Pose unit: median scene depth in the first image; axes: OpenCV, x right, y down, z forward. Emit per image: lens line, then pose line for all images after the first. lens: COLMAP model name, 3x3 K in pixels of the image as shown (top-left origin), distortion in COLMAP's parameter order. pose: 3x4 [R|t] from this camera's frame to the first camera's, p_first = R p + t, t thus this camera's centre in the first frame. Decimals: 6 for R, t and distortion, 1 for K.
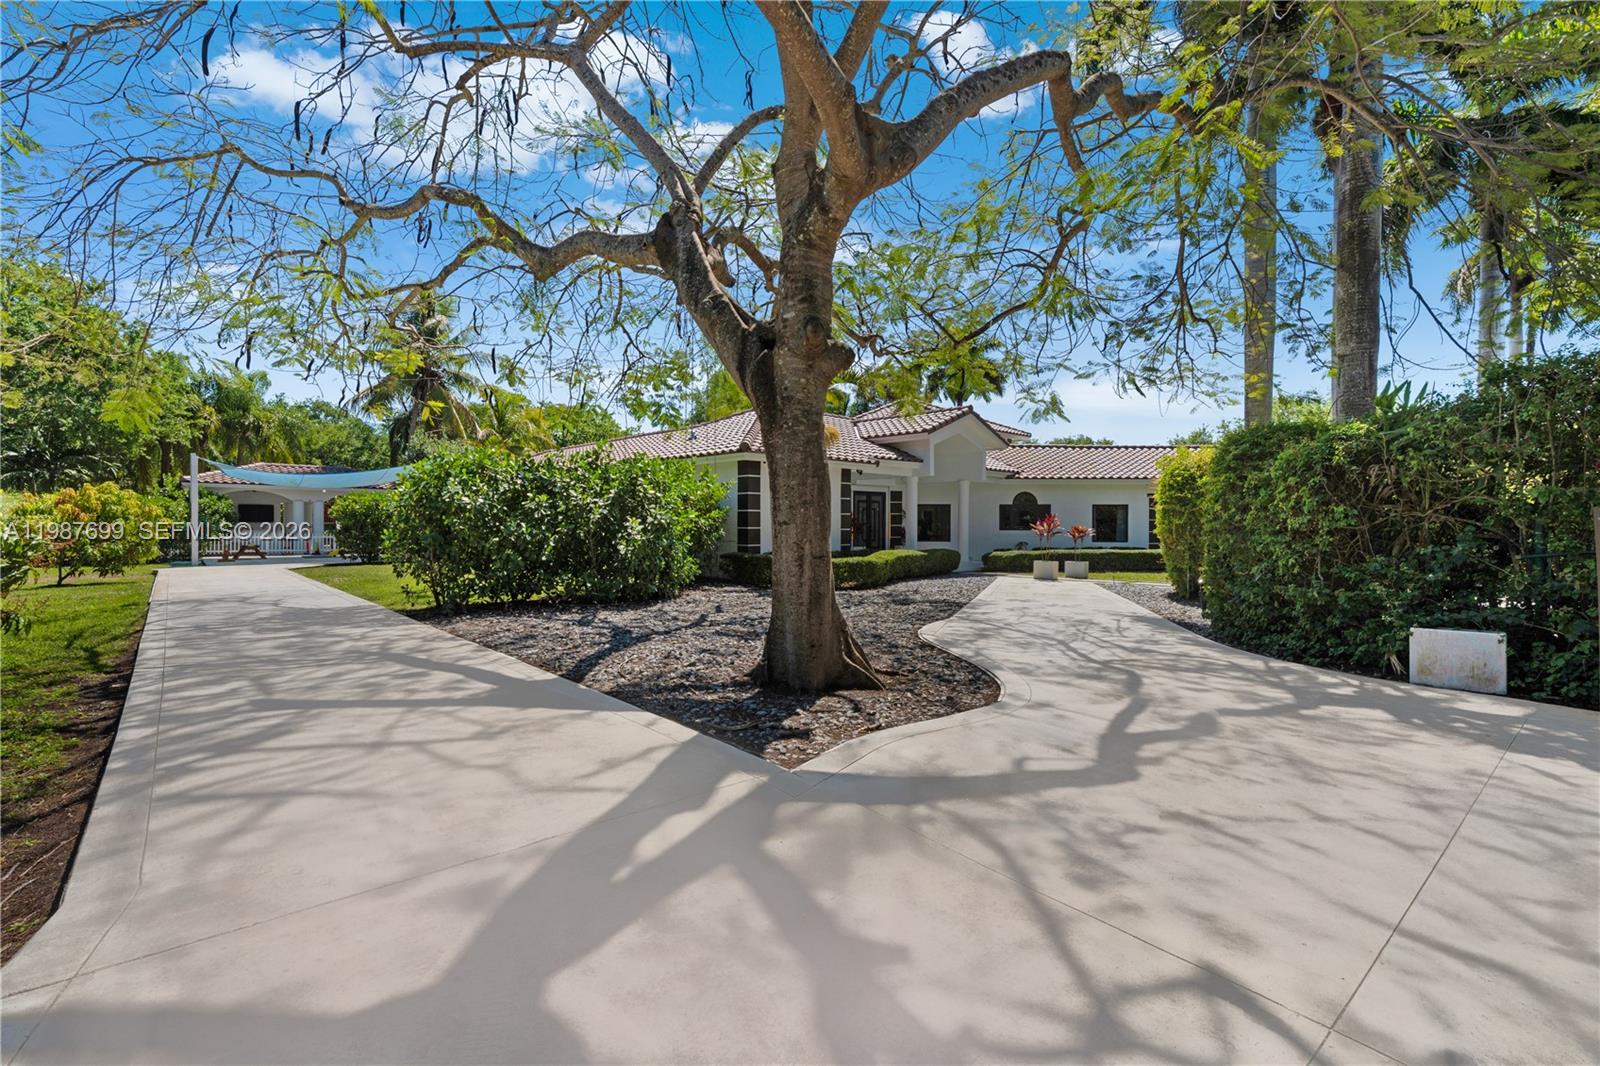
lens RADIAL K [[717.3, 0, 808.3], [0, 717.3, 530.4], [0, 0, 1]] dist [0.004520, 0.000440]
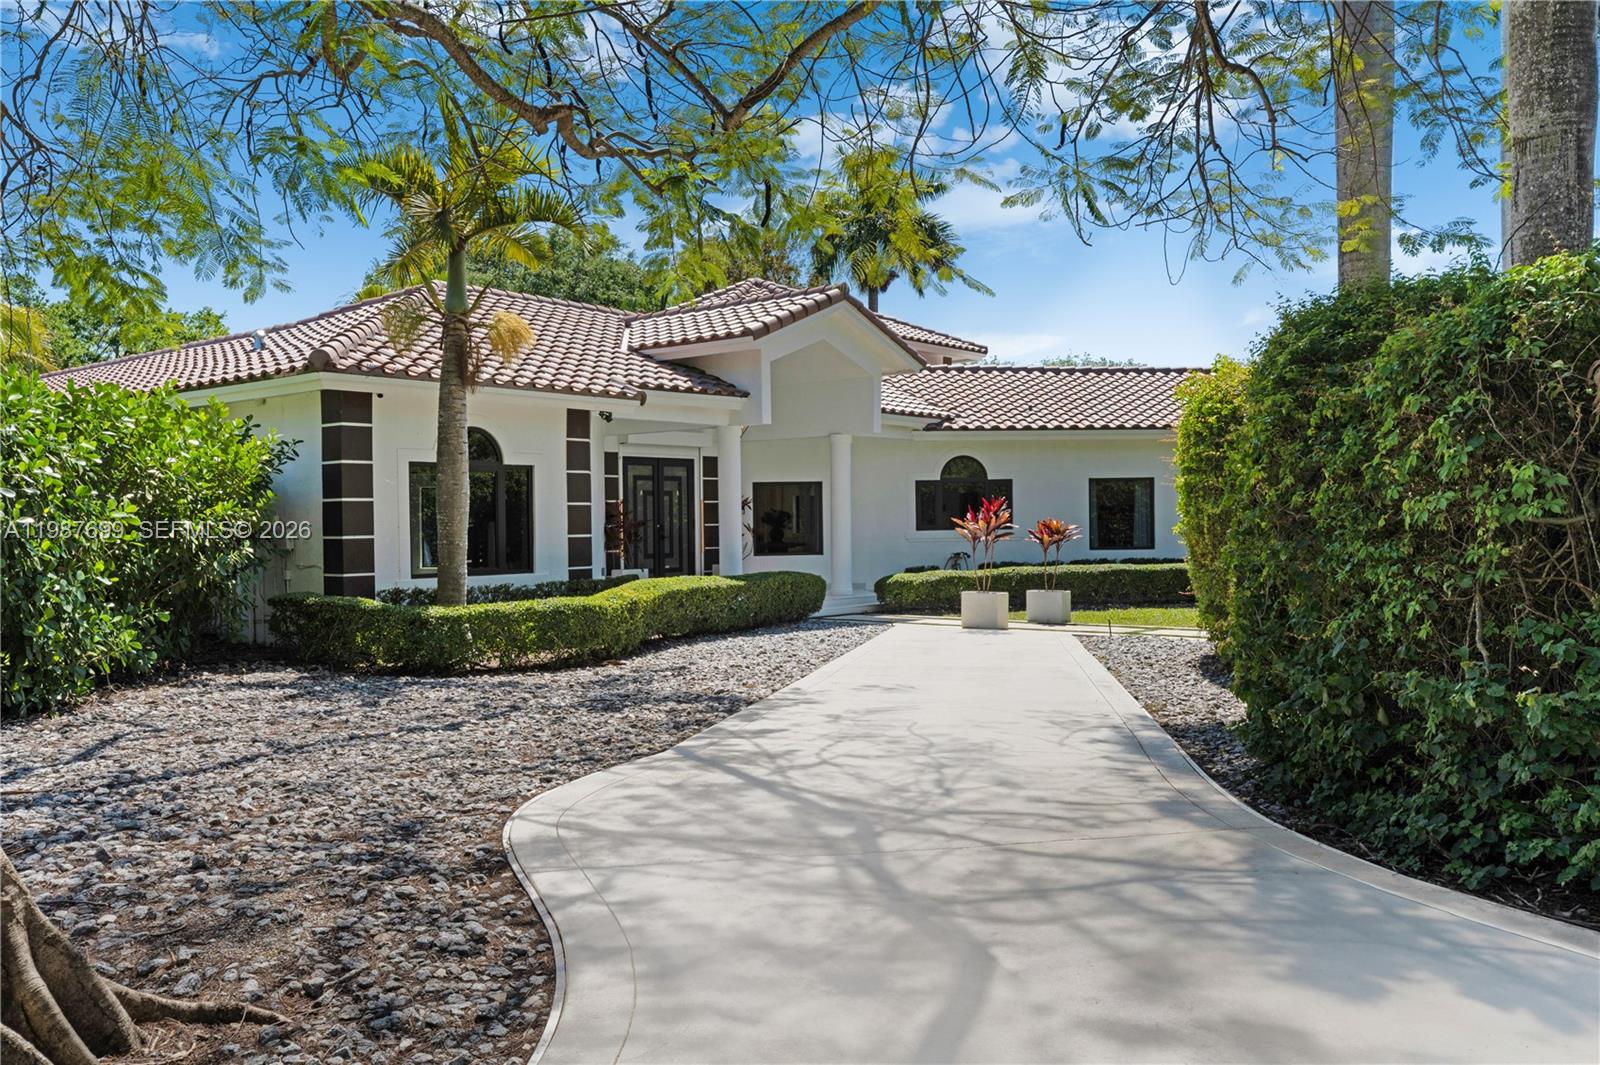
lens RADIAL K [[1289.0, 0, 791.2], [0, 1289.0, 531.4], [0, 0, 1]] dist [-0.007638, 0.019651]
pose [[0.992955, -0.018000, 0.117119, 0.138456], [0.018091, 0.999836, 0.000289, -0.002931], [-0.117105, 0.001832, 0.993118, 0.186806]]
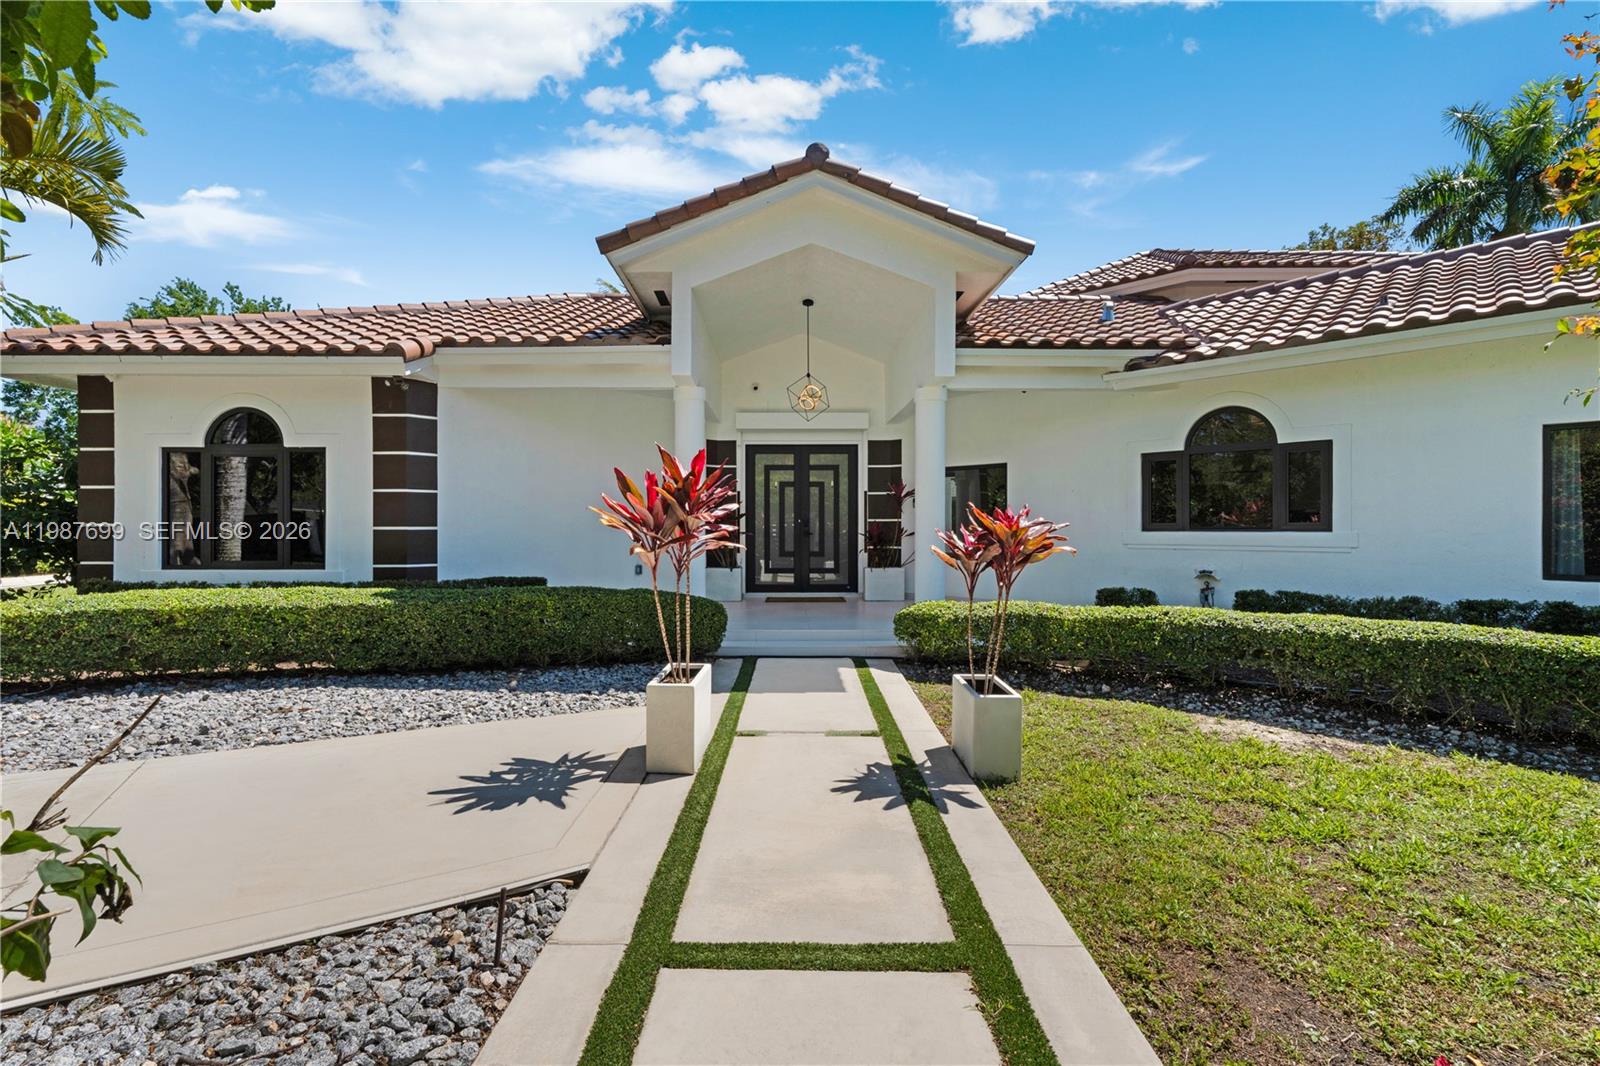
lens RADIAL K [[717.3, 0, 799.7], [0, 717.3, 531.1], [0, 0, 1]] dist [0.004520, 0.000440]
pose [[0.737911, -0.003725, -0.674888, 0.714906], [0.001450, 0.999991, -0.003935, 0.002629], [0.674897, 0.001925, 0.737910, 1.228516]]
